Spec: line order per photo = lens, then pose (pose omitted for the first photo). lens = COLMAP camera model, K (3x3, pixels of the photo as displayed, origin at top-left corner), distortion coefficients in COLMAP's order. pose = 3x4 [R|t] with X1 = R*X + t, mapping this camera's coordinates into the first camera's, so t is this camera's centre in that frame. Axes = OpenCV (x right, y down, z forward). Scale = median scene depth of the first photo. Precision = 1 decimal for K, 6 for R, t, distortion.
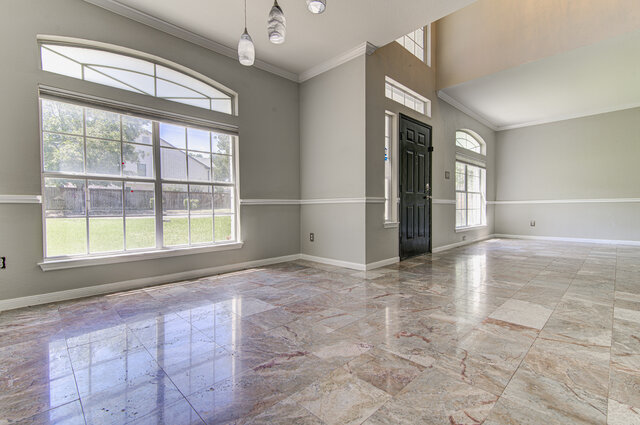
lens RADIAL K [[293.2, 0, 322.4], [0, 293.2, 212.6], [0, 0, 1]] dist [0.014486, -0.000191]
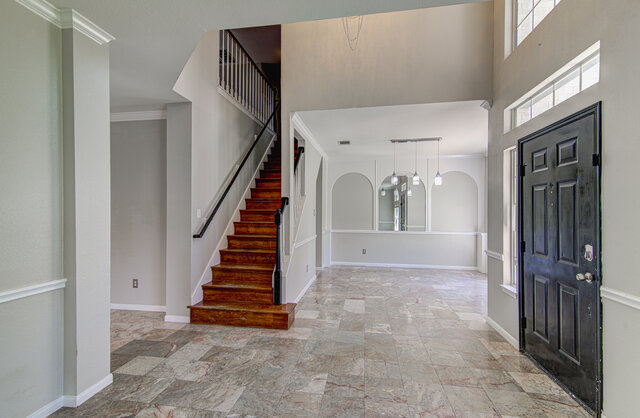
lens RADIAL K [[292.1, 0, 320.0], [0, 292.1, 209.0], [0, 0, 1]] dist [-0.000094, -0.000006]
pose [[-0.806042, -0.000555, -0.591858, 1.500052], [-0.006626, 0.999945, 0.008086, -0.245145], [0.591821, 0.010439, -0.806002, 1.802959]]
